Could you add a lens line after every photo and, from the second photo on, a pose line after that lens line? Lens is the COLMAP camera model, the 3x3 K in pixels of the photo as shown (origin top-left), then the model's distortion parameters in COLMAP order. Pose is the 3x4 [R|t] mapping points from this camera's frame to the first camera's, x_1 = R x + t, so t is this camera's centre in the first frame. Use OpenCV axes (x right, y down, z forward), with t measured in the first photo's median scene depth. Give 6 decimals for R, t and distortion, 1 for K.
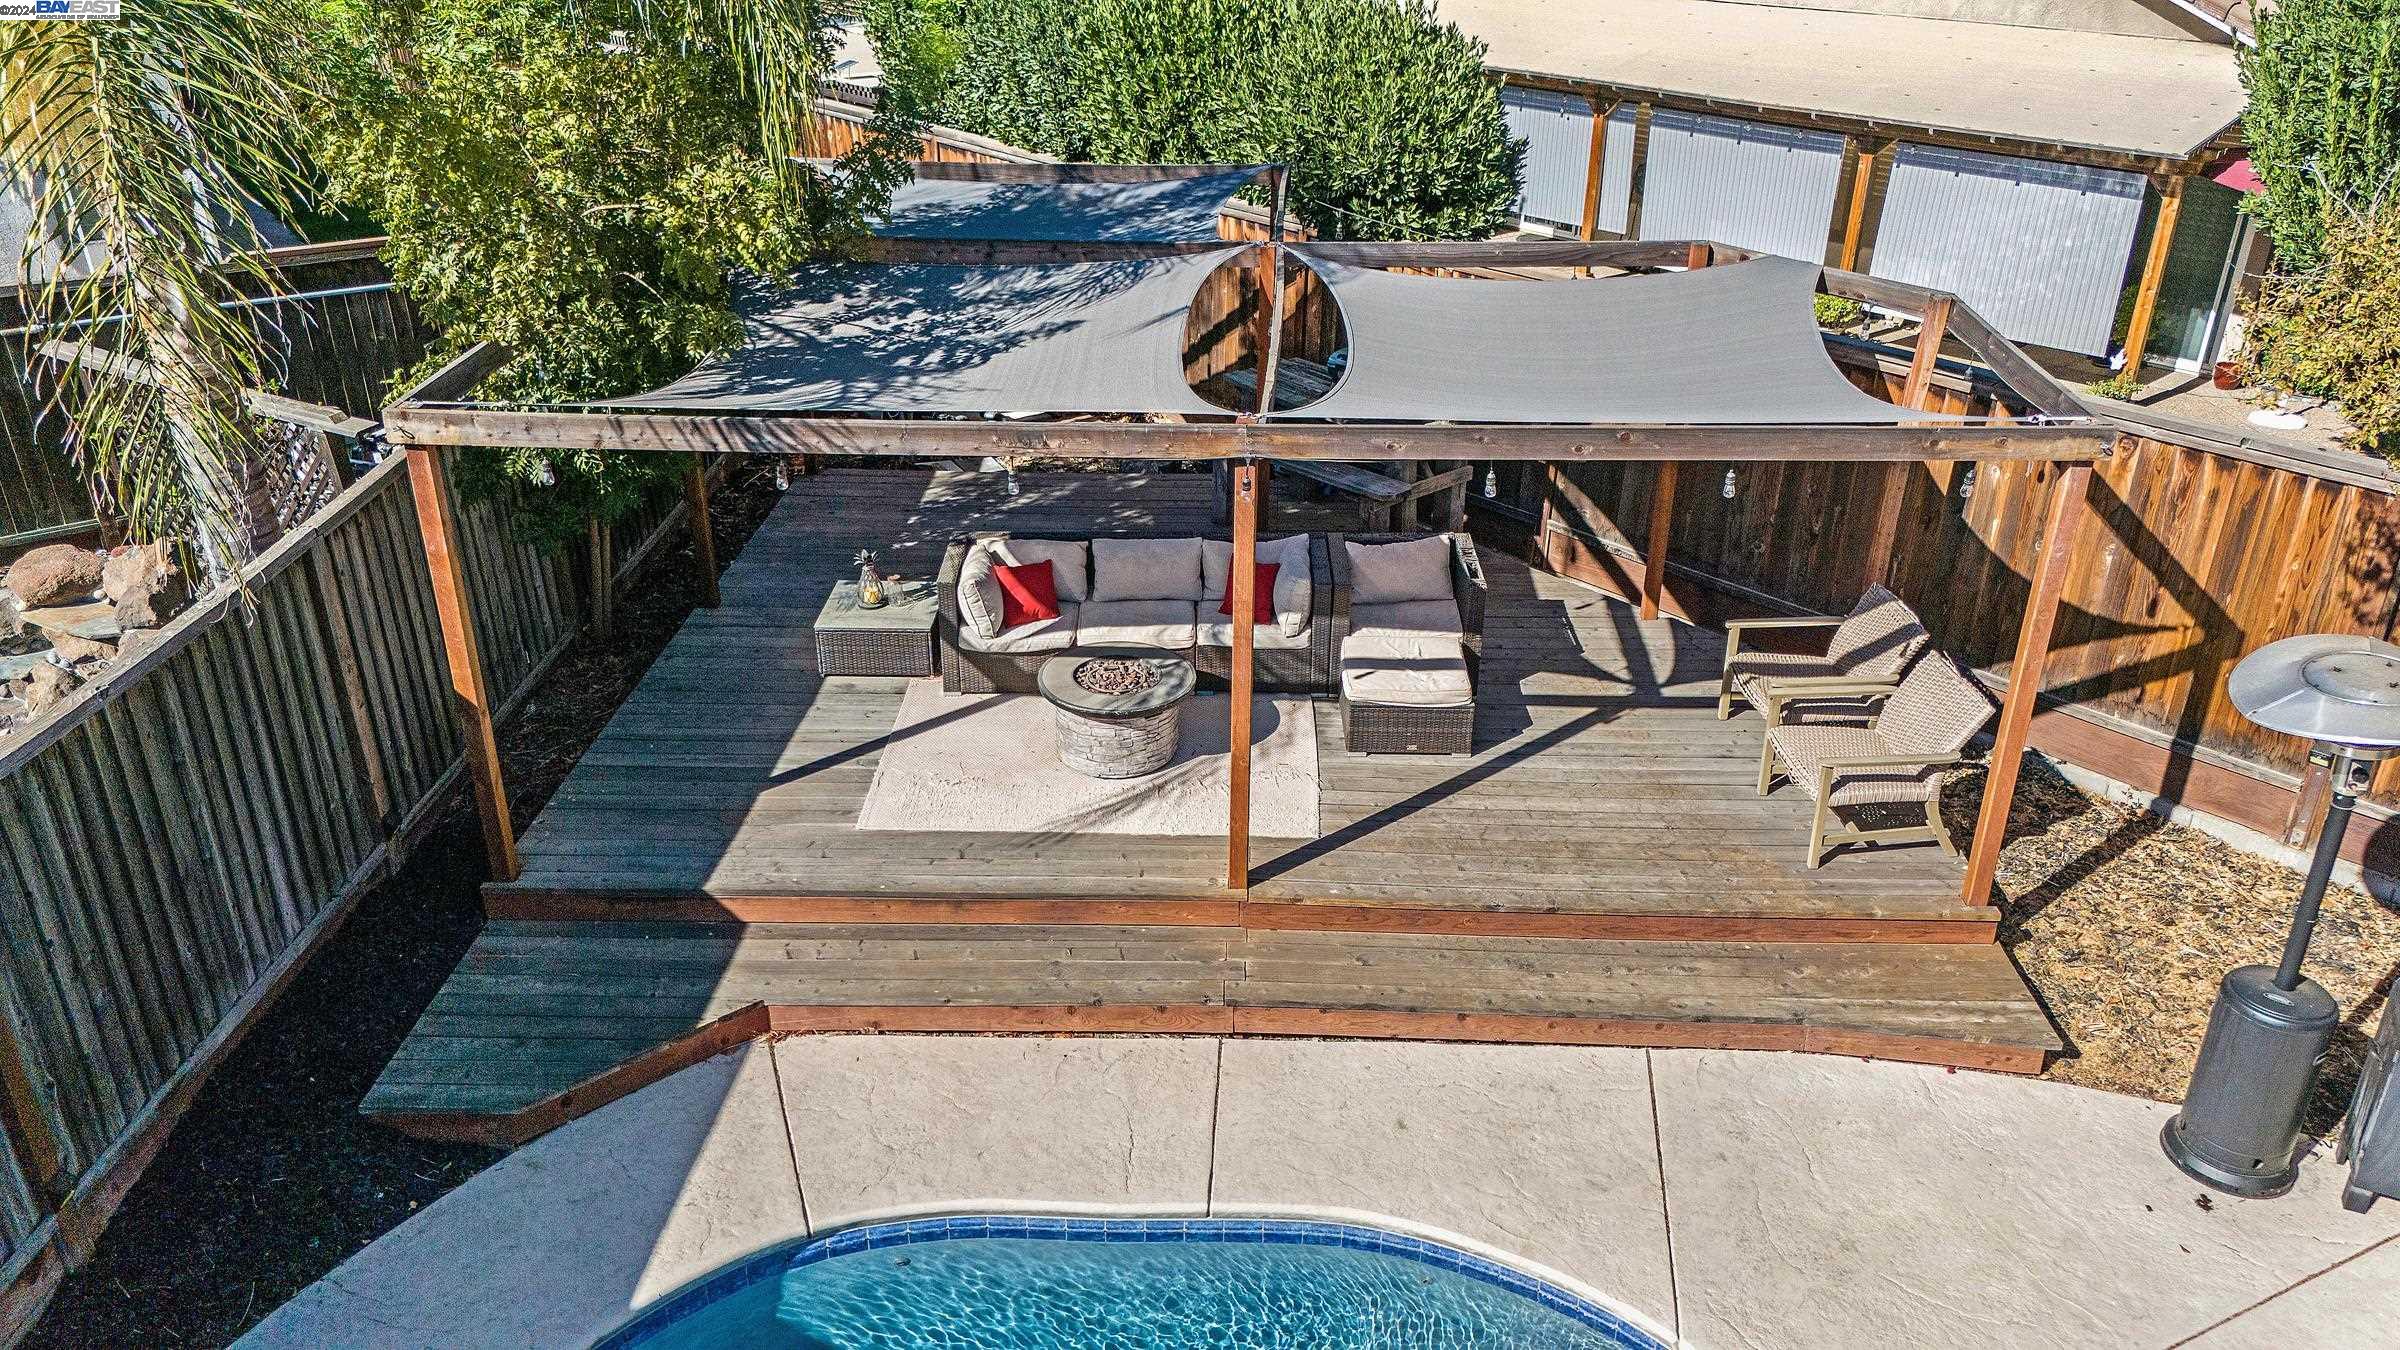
lens RADIAL K [[1732.6, 0, 1200.0], [0, 1732.6, 675.0], [0, 0, 1]] dist [0.142009, -0.103666]
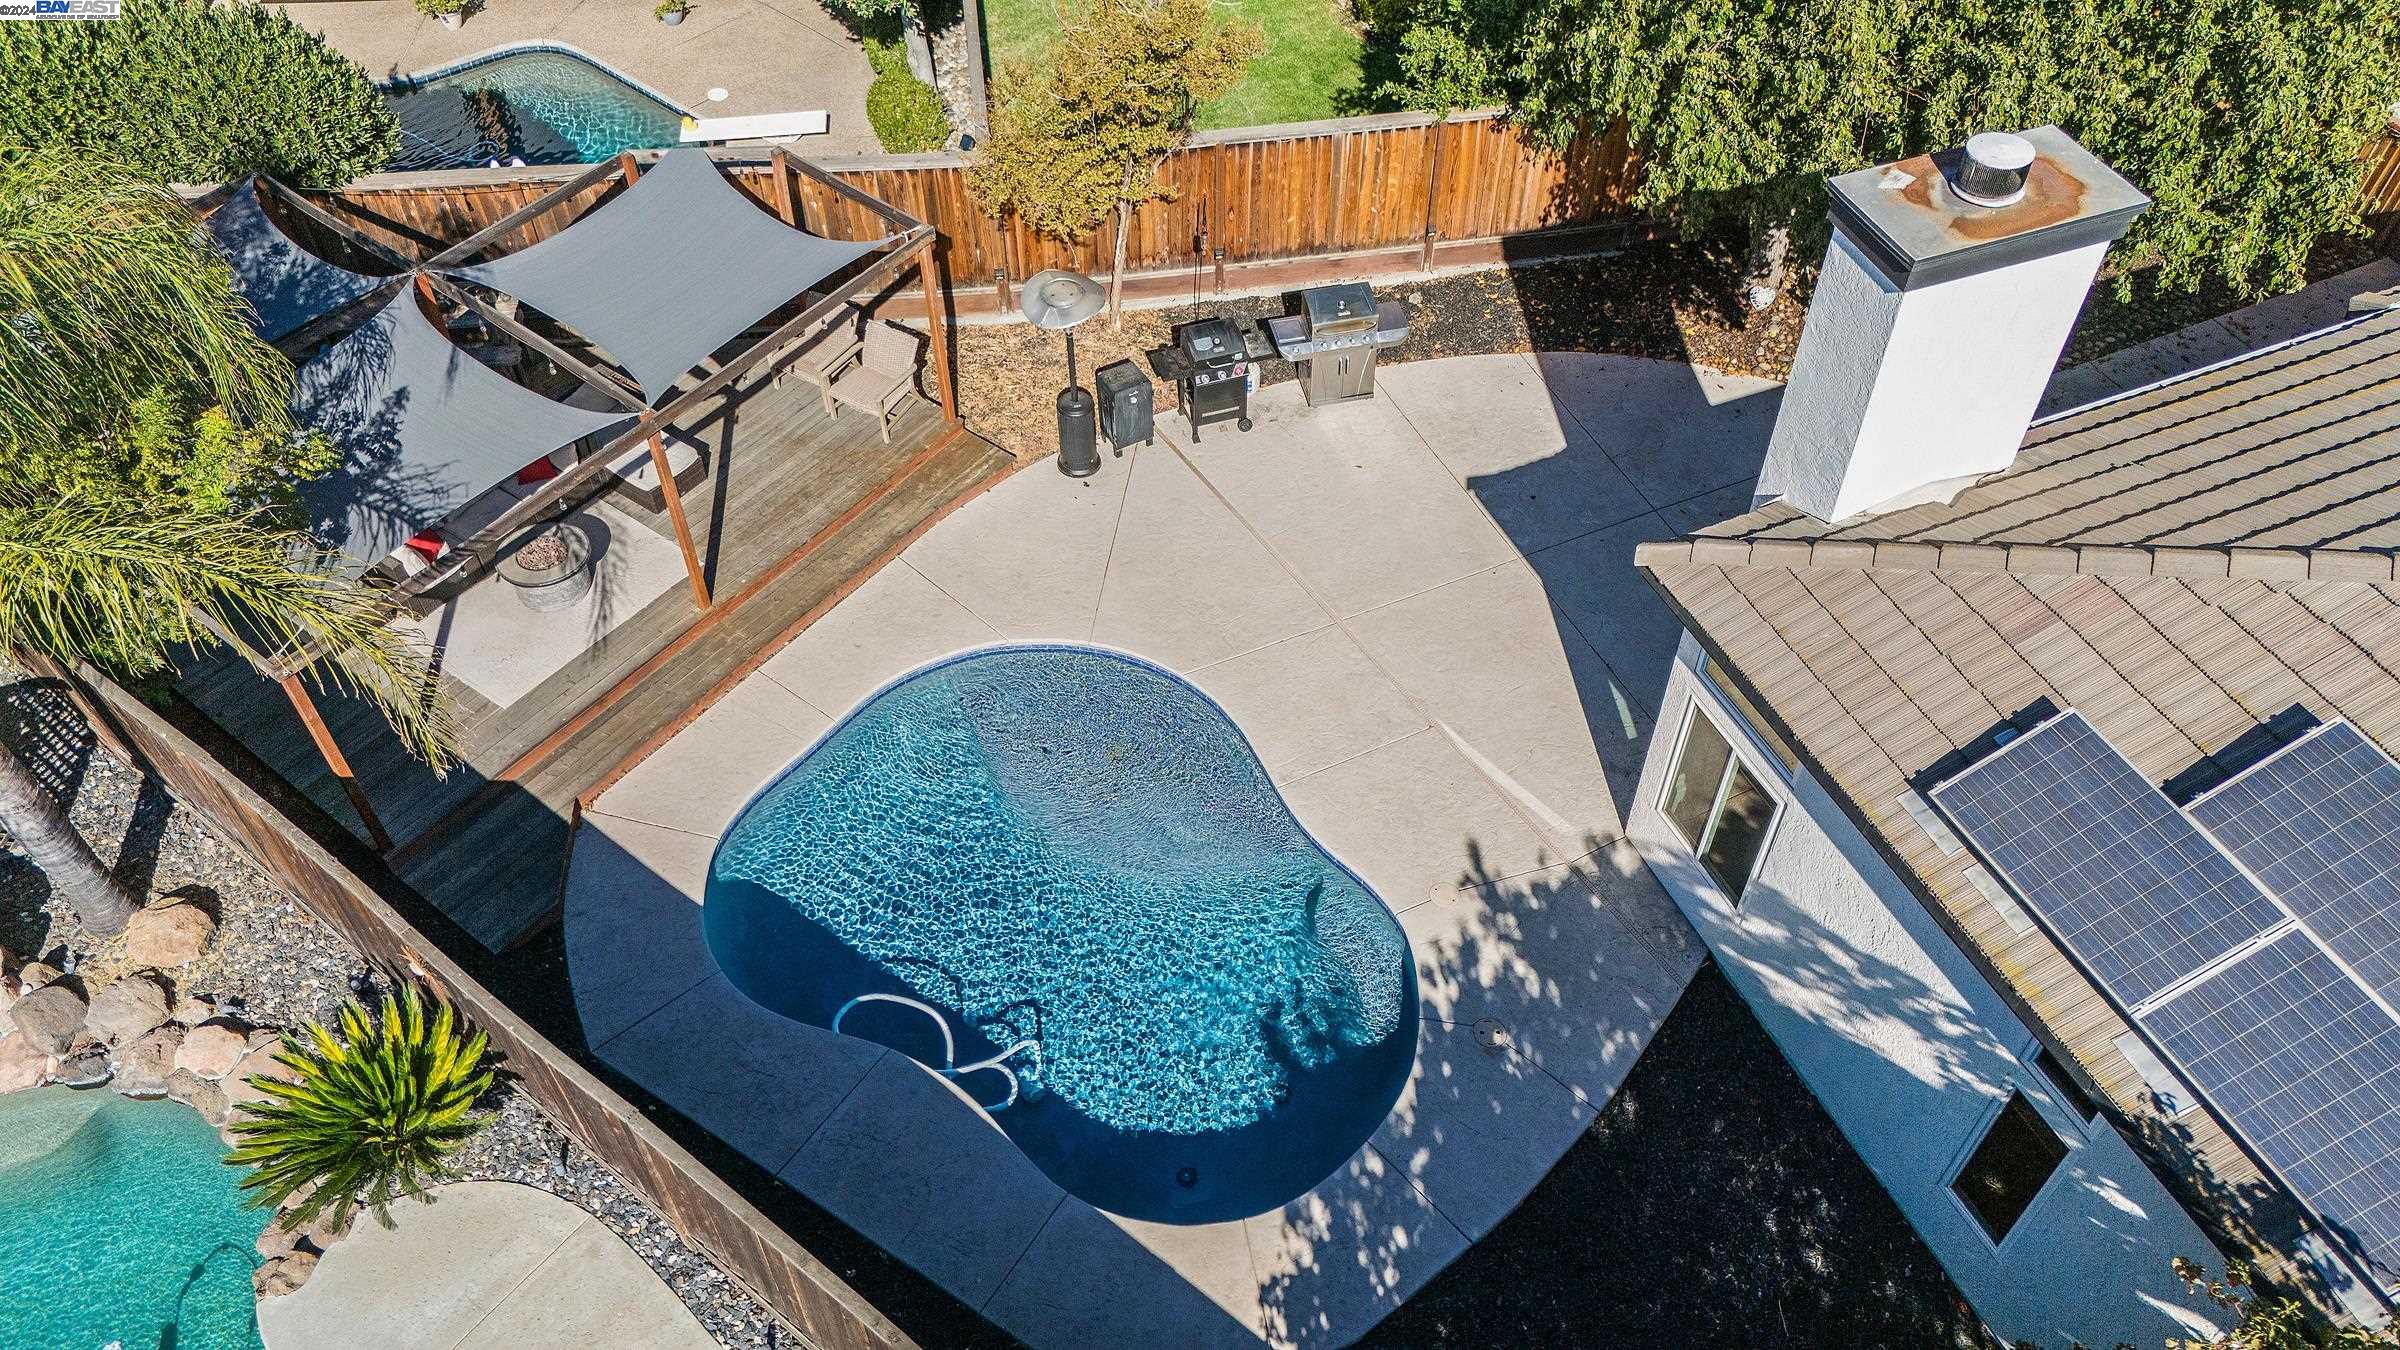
lens RADIAL K [[1732.6, 0, 1200.0], [0, 1732.6, 675.0], [0, 0, 1]] dist [0.142009, -0.103666]
pose [[0.572832, -0.614487, 0.542466, -0.733379], [0.370810, 0.784486, 0.497073, -0.560704], [-0.731002, -0.083588, 0.677237, -0.715857]]
